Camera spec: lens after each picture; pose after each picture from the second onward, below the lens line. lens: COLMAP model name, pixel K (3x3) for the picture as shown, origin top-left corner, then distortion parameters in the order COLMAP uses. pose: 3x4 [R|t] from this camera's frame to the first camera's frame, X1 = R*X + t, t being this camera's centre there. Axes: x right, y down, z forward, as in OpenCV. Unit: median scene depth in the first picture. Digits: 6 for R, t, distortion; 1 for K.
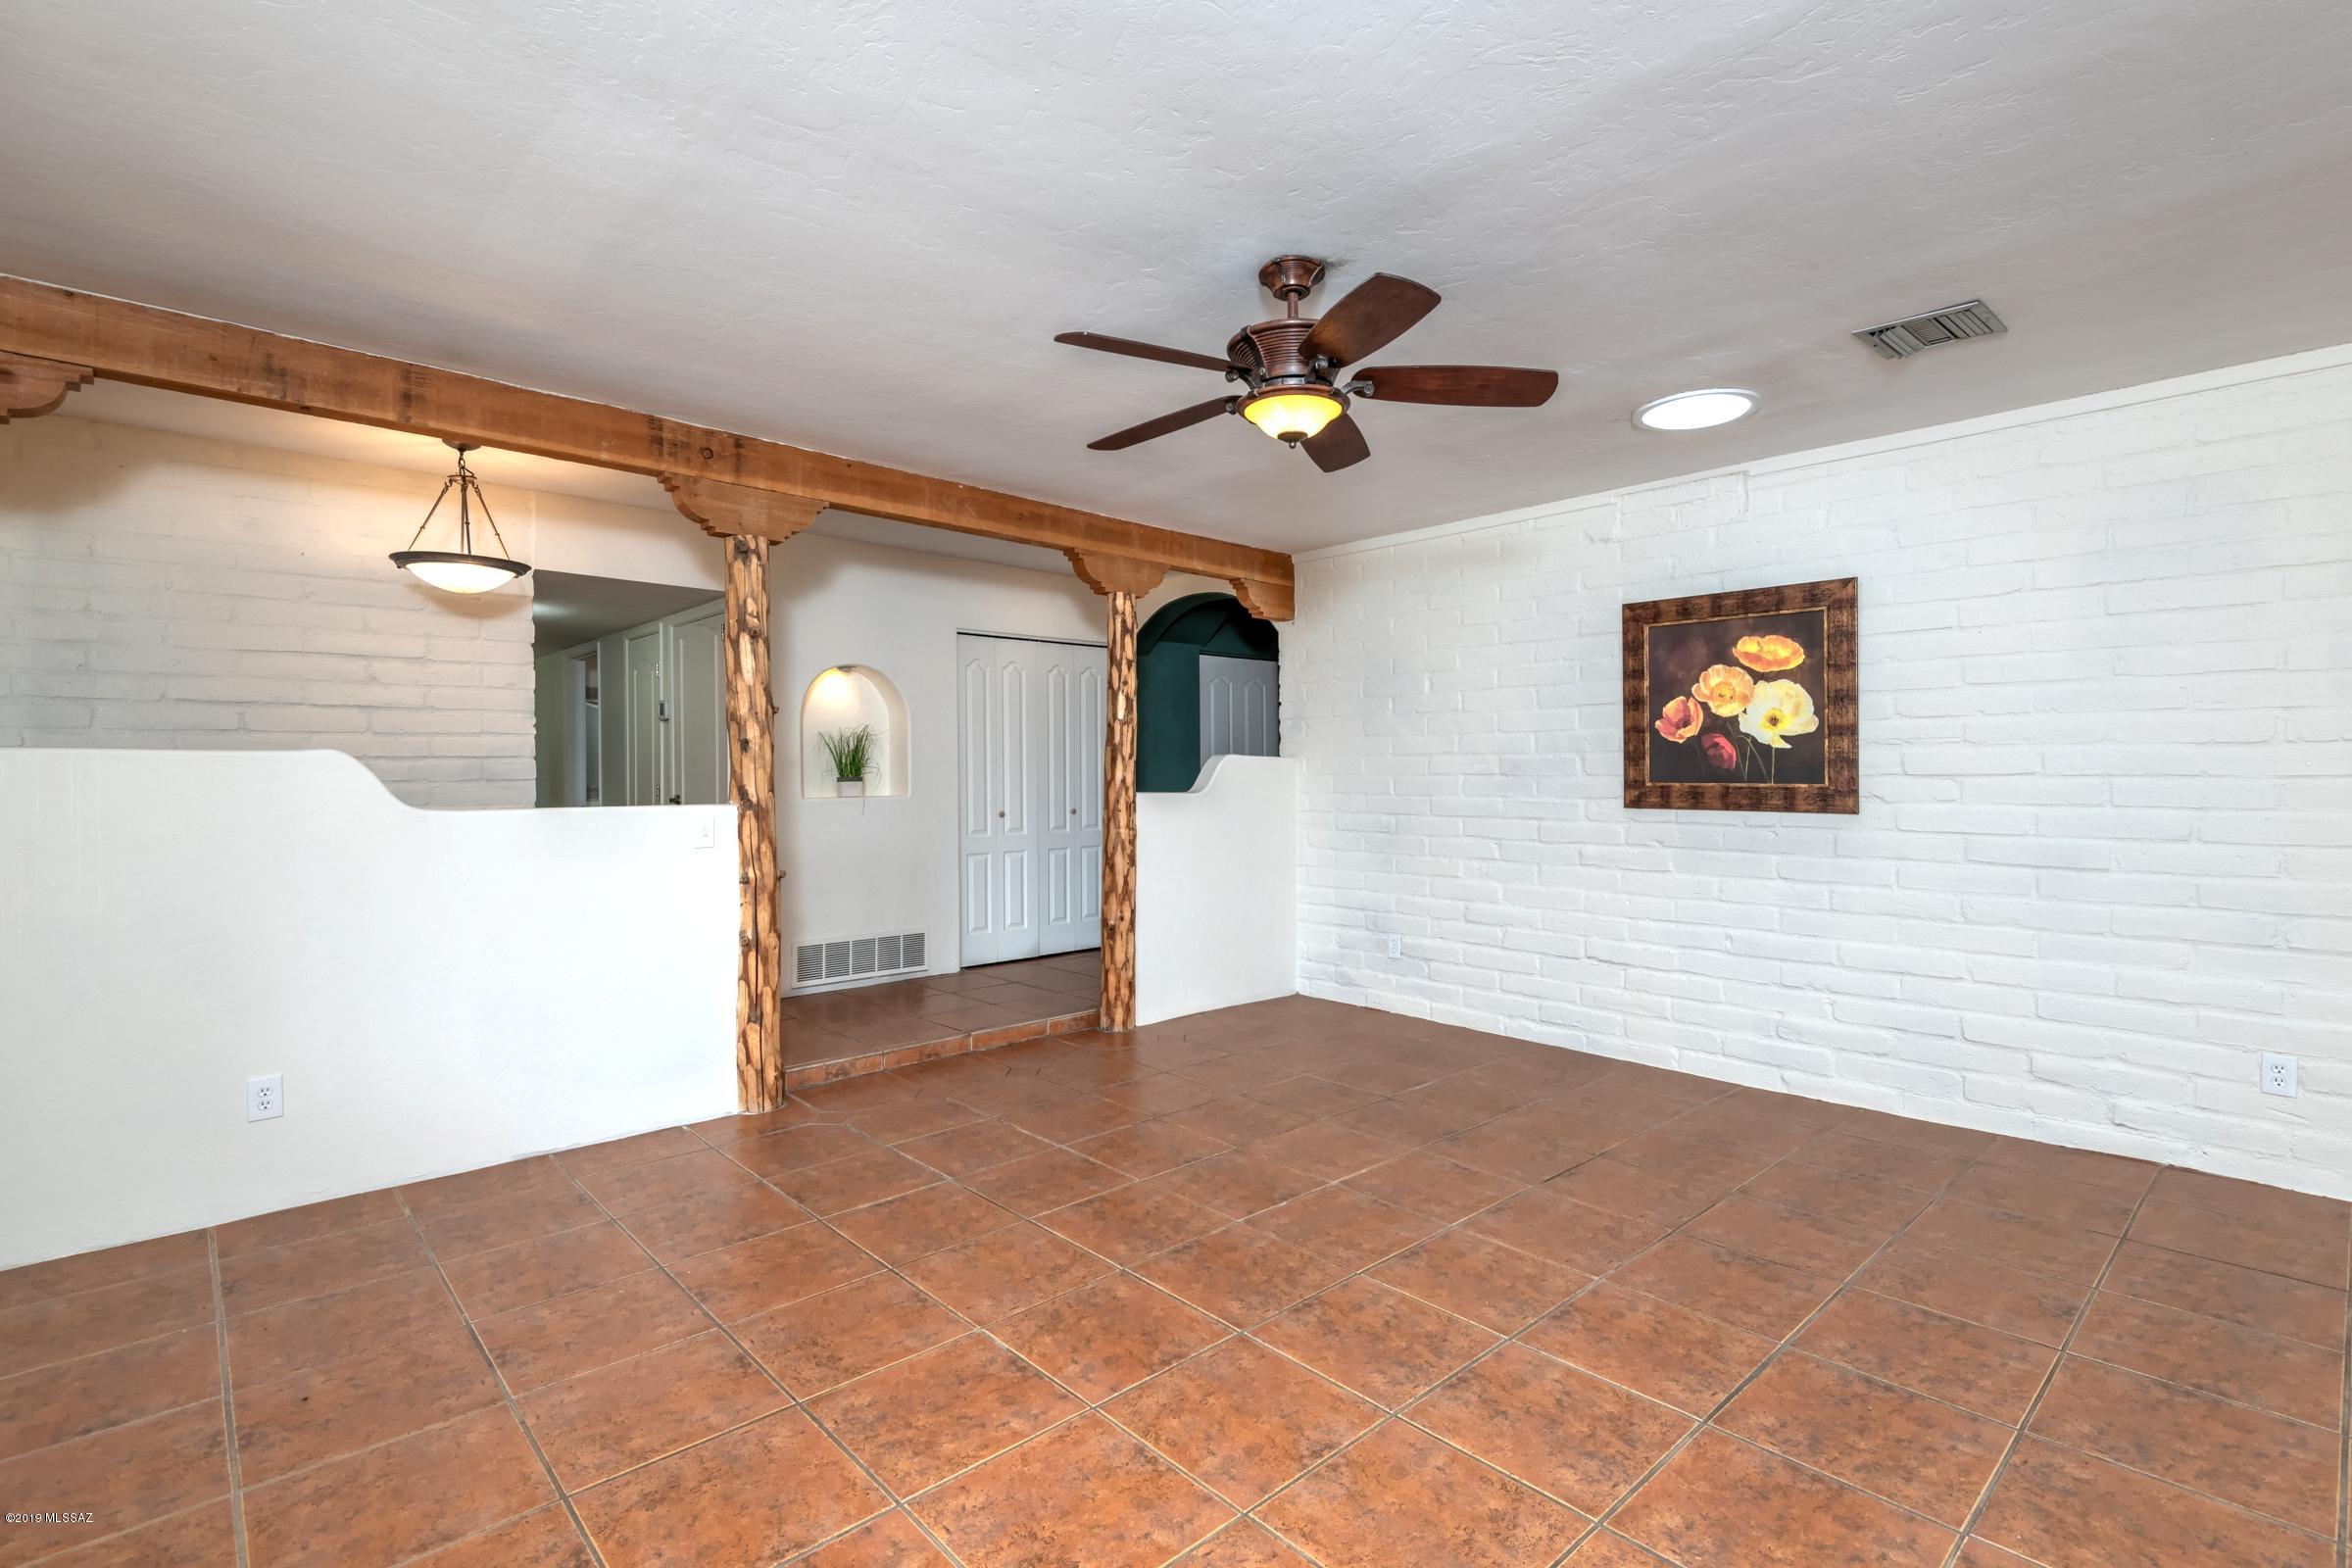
lens RADIAL K [[1067.1, 0, 1191.4], [0, 1067.1, 776.8], [0, 0, 1]] dist [0.045901, -0.028546]
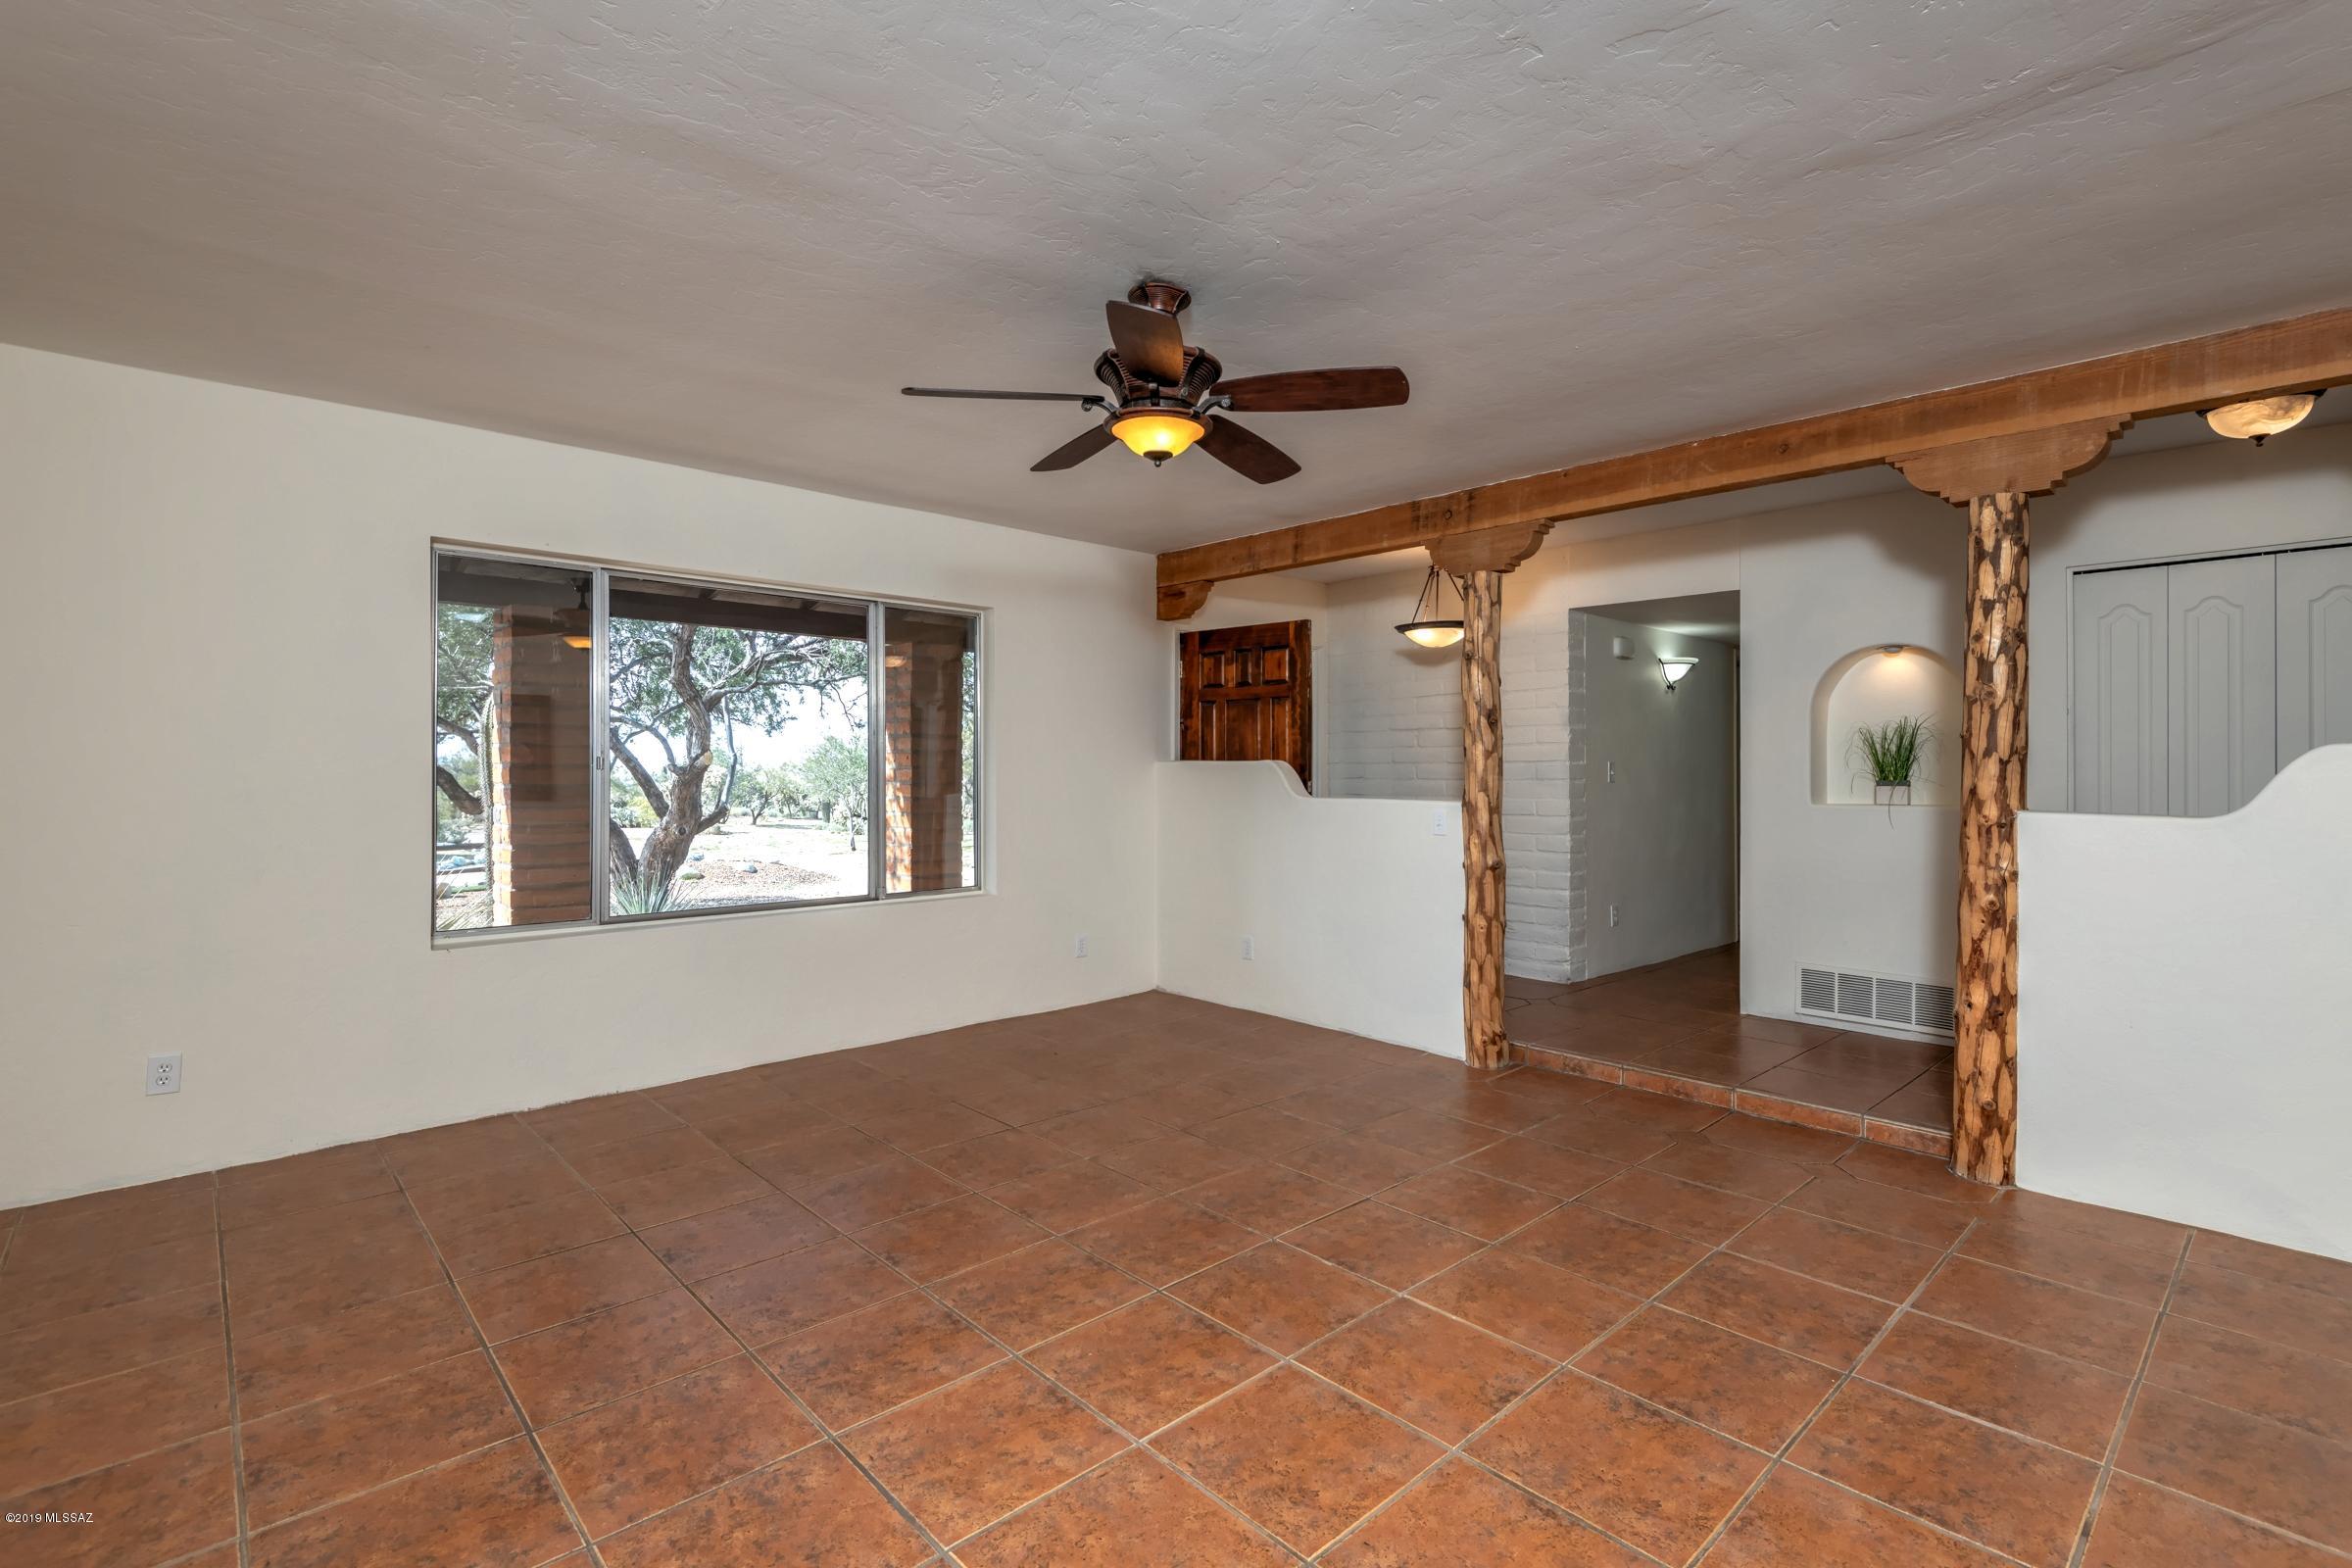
lens RADIAL K [[1067.1, 0, 1191.4], [0, 1067.1, 776.8], [0, 0, 1]] dist [0.045901, -0.028546]
pose [[0.014012, 0.007728, -0.999872, 0.922464], [-0.006348, 0.999951, 0.007640, -0.010342], [0.999882, 0.006240, 0.014060, 0.827802]]
